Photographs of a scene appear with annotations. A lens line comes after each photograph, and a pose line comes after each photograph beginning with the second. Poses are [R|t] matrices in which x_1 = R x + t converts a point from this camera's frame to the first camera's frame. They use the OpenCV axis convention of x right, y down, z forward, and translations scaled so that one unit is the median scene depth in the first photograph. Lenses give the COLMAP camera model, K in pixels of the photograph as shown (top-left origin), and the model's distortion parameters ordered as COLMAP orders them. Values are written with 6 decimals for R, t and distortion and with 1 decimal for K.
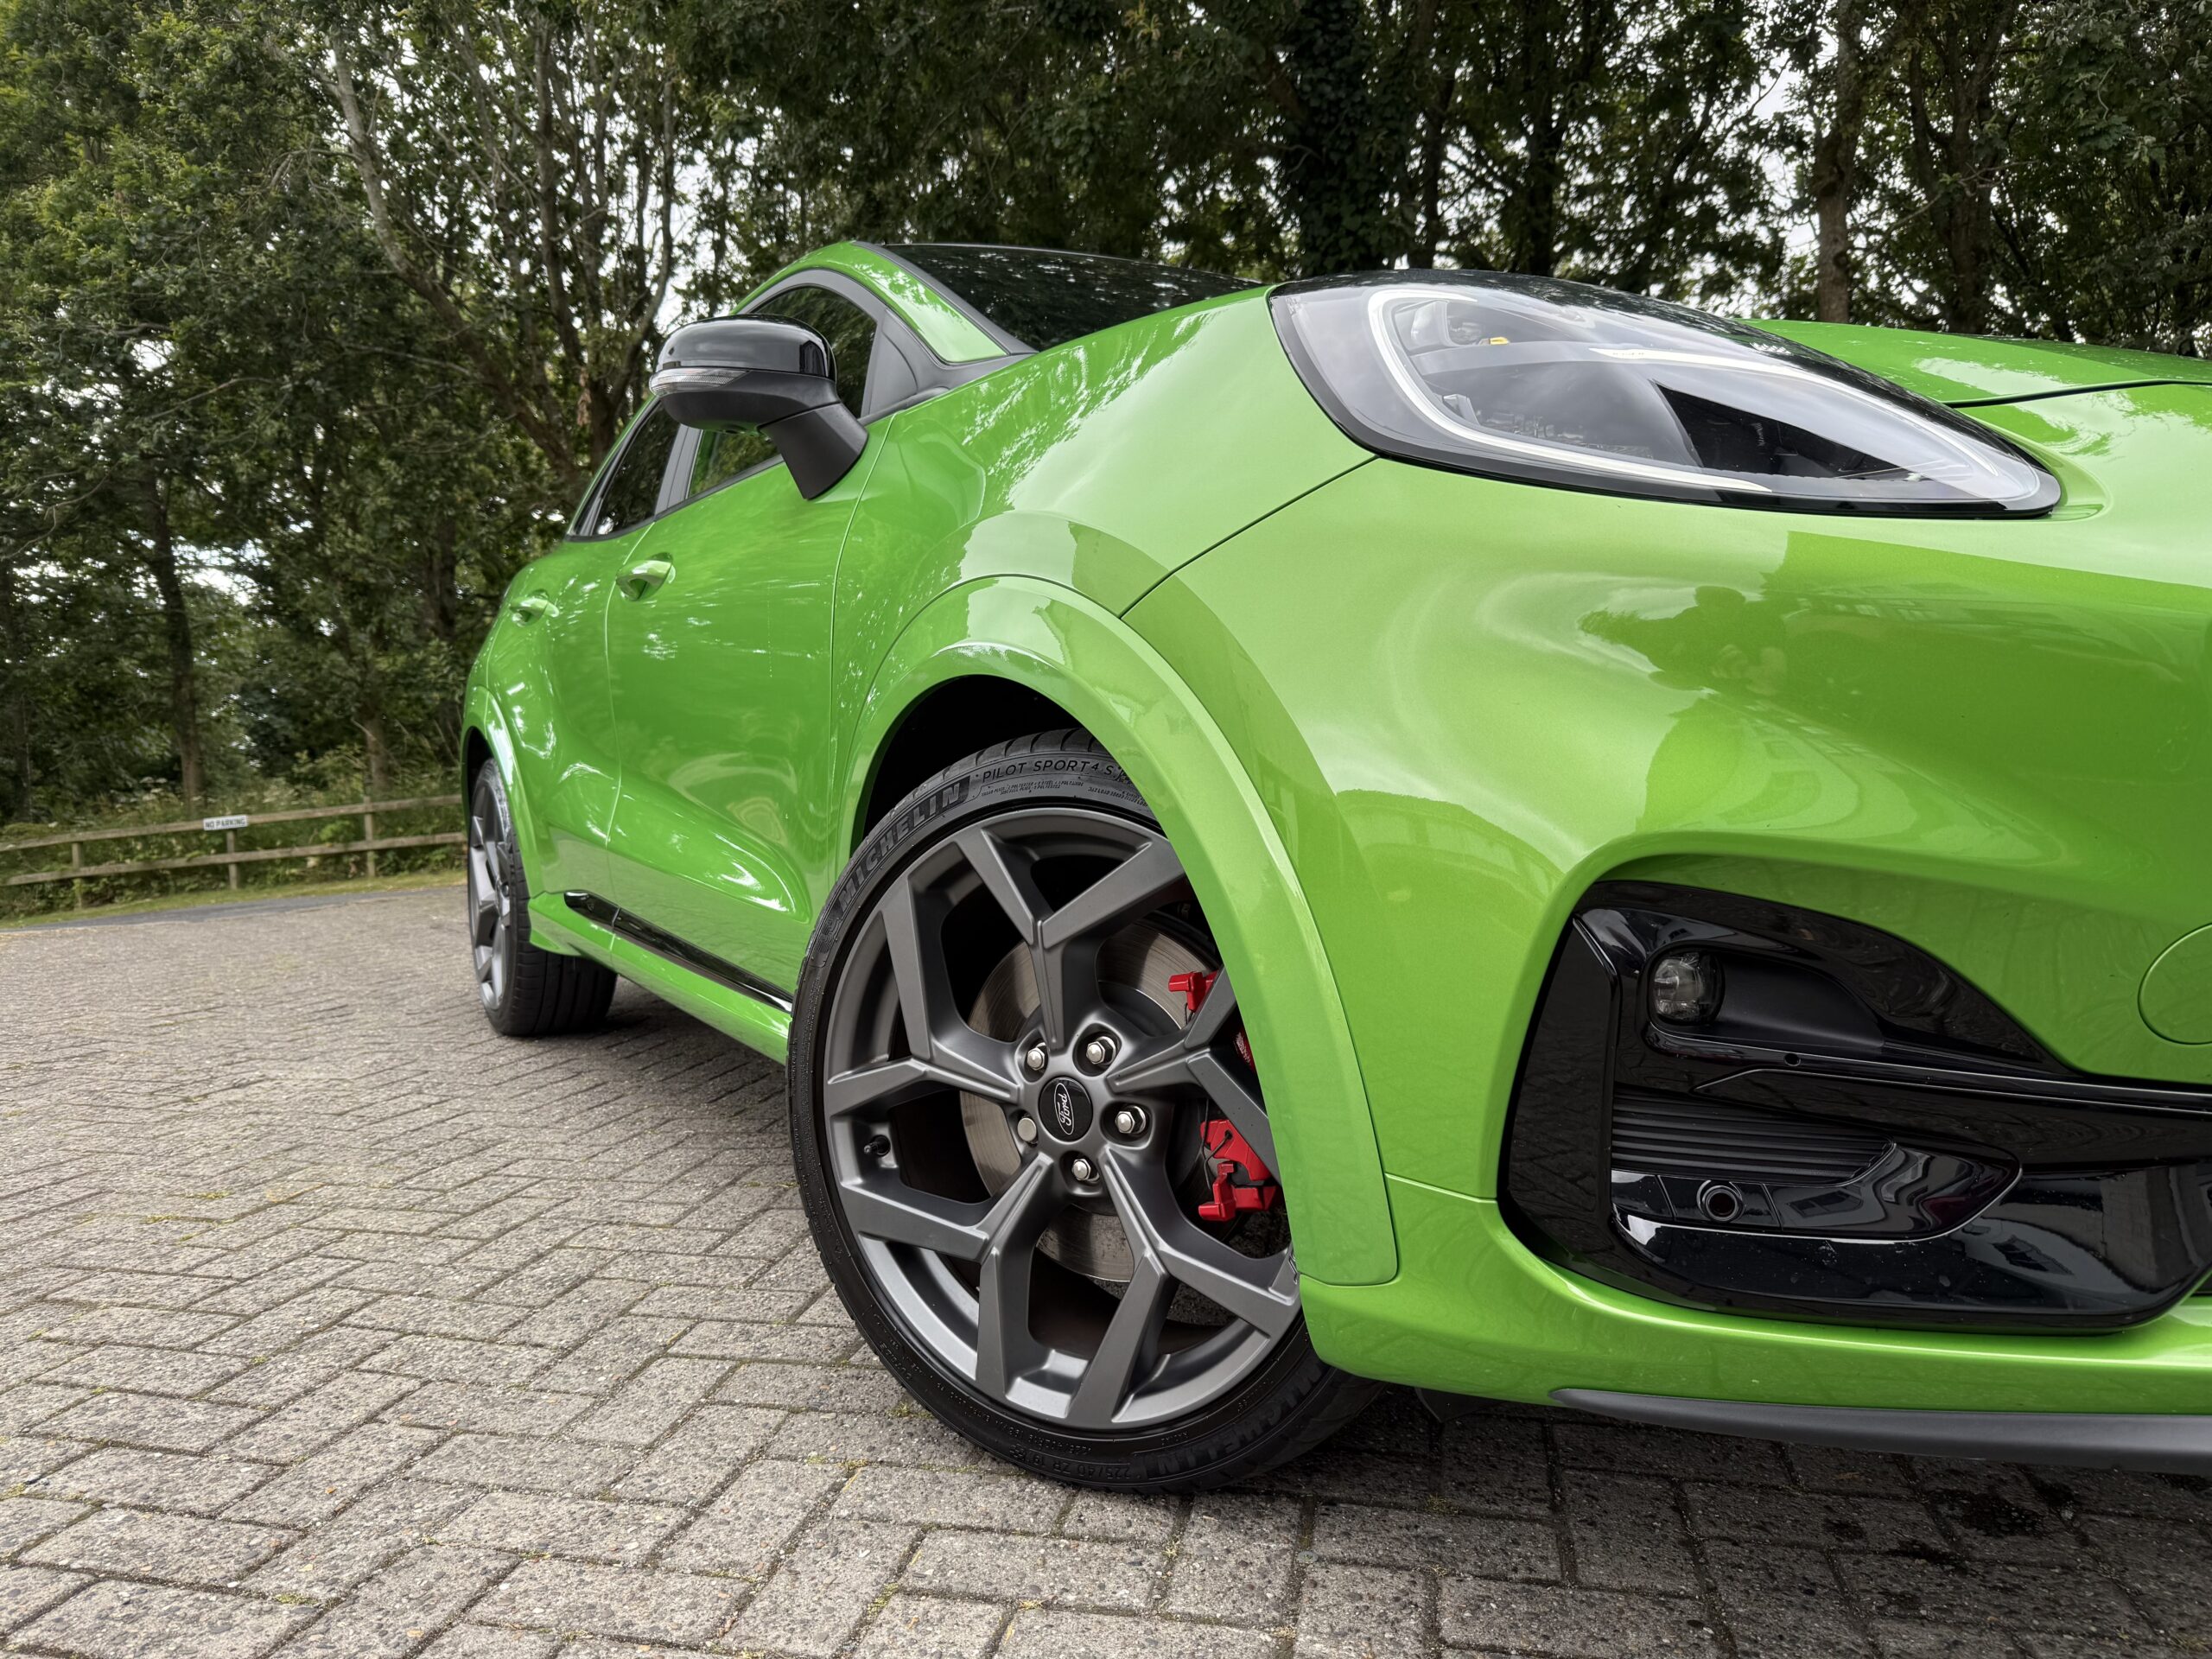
lens RADIAL K [[1590.2, 0, 1084.6], [0, 1590.2, 835.1], [0, 0, 1]] dist [-0.012707, -0.020932]
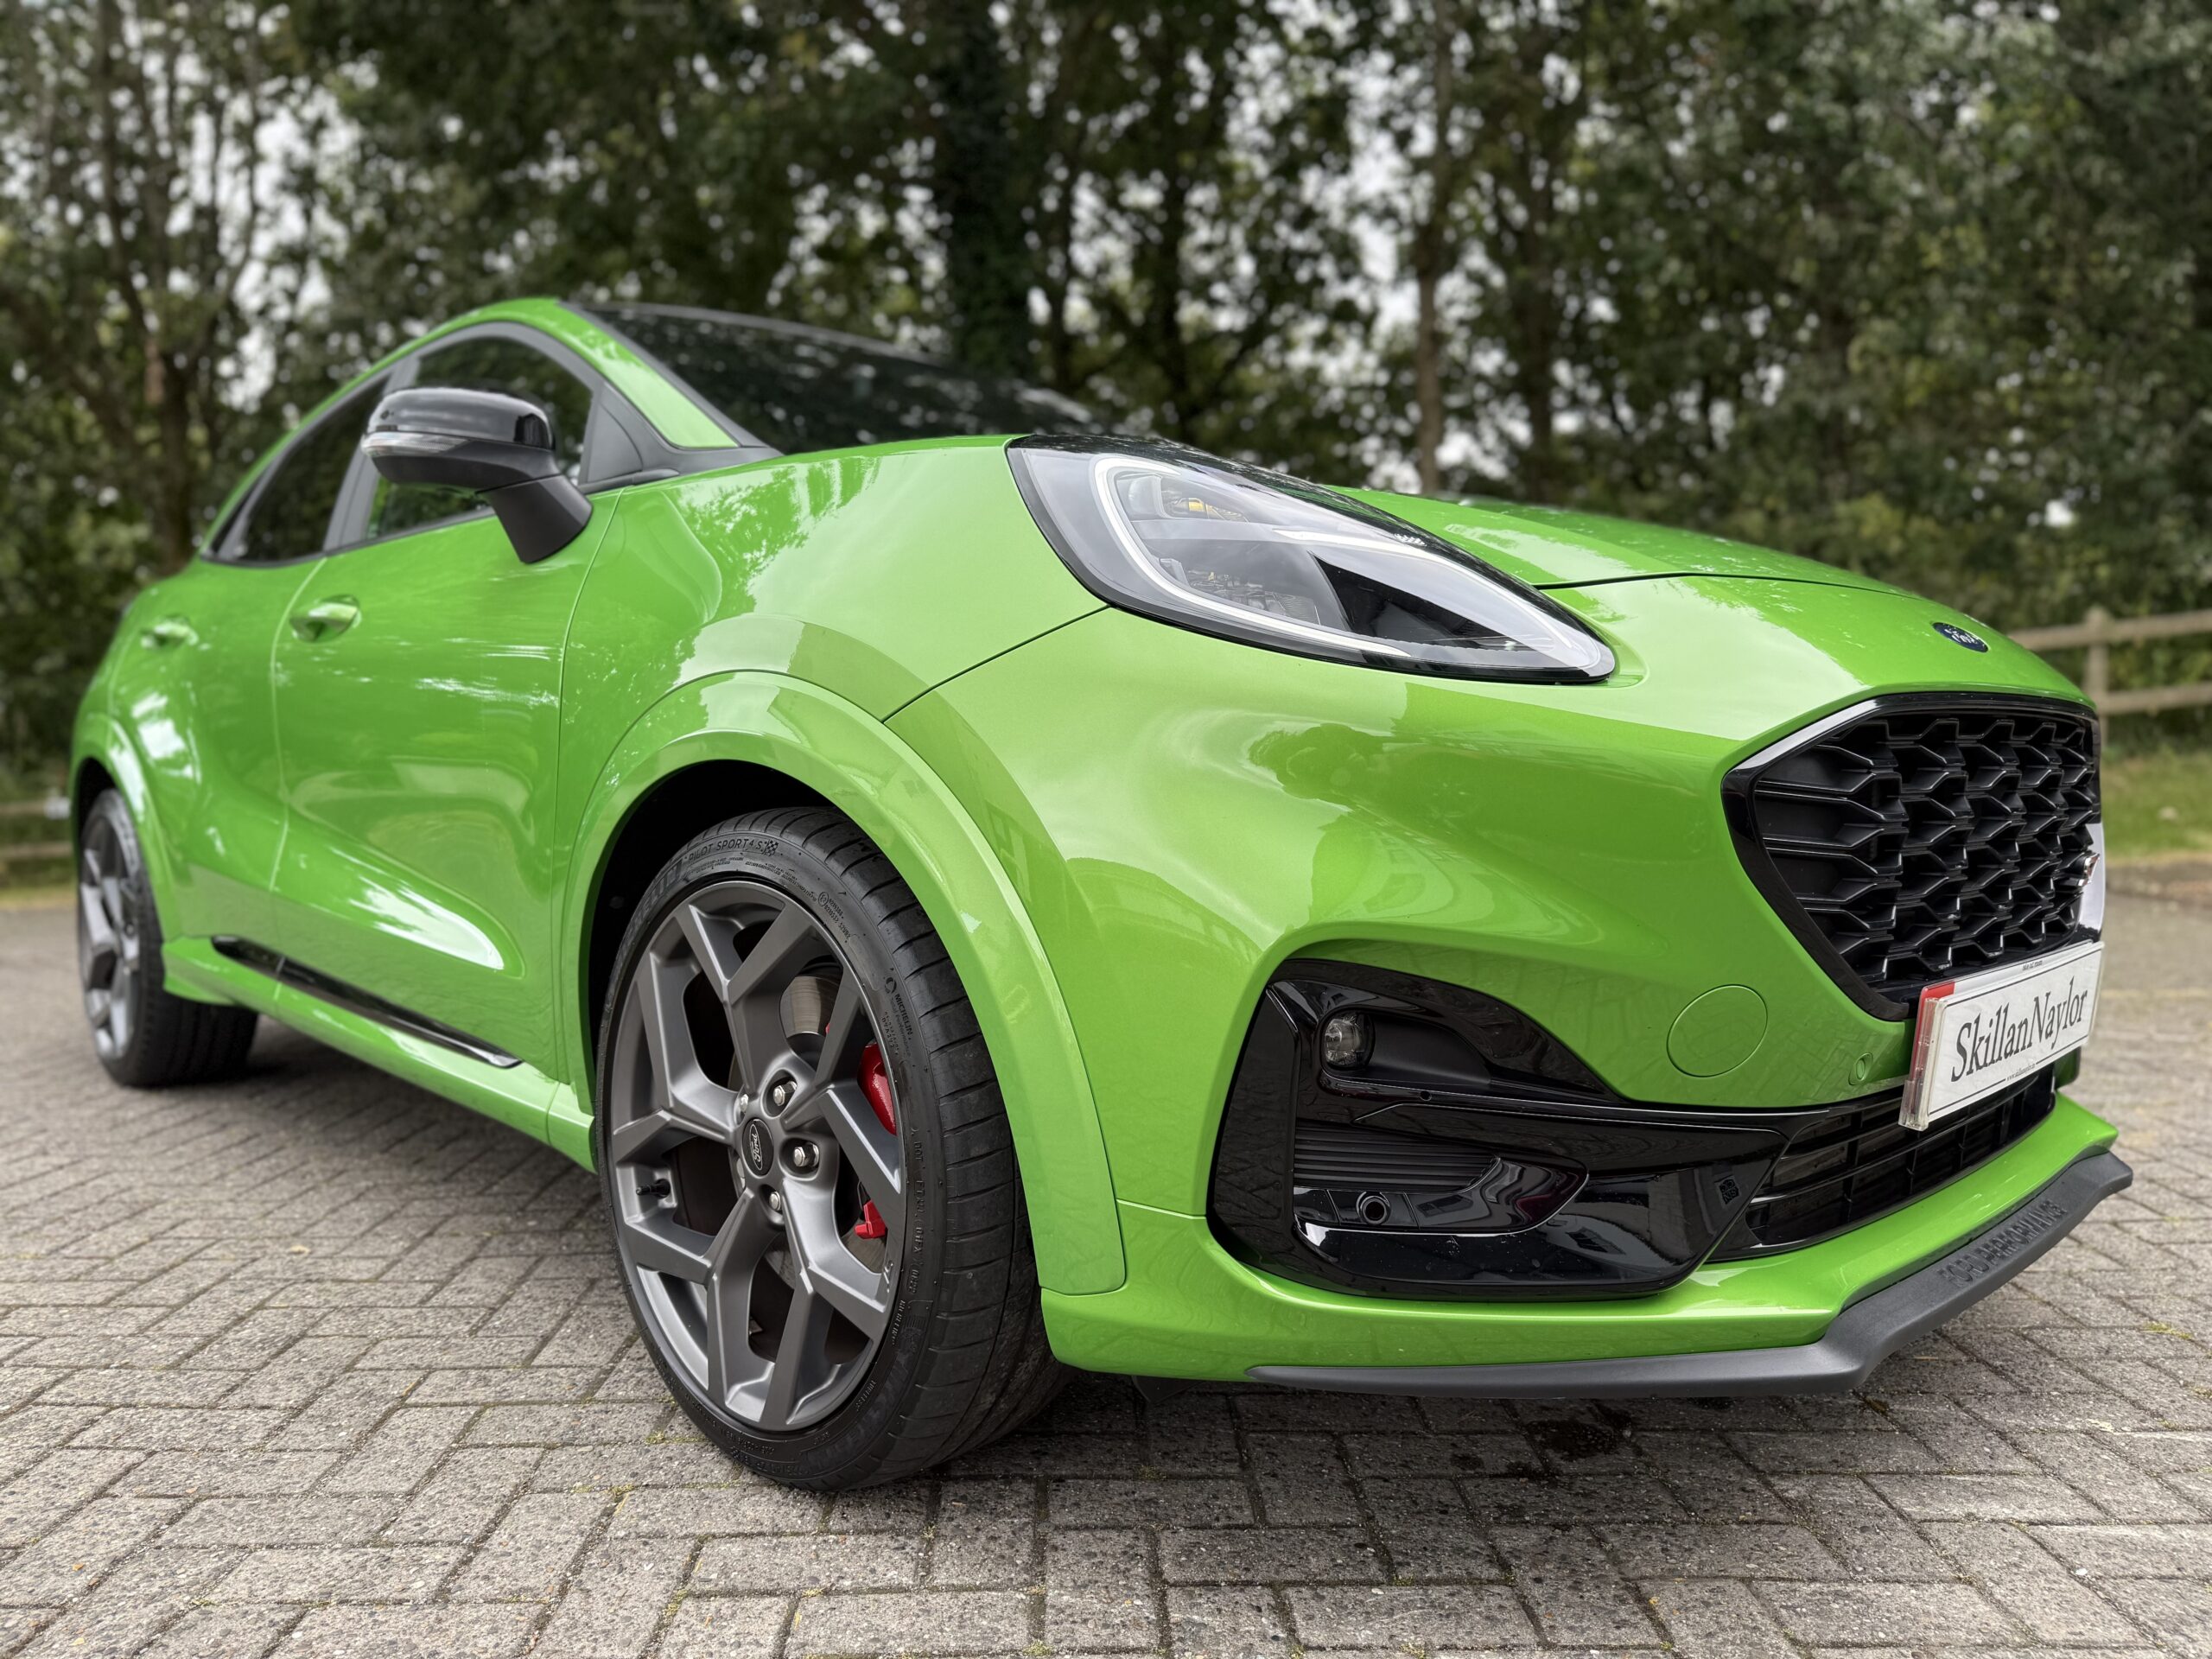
lens RADIAL K [[1591.4, 0, 1106.0], [0, 1591.4, 829.5], [0, 0, 1]] dist [0.005243, -0.019076]
pose [[0.969250, 0.005717, 0.246012, -0.084981], [-0.003070, 0.999933, -0.011144, -0.039924], [-0.246060, 0.010046, 0.969203, -0.128532]]
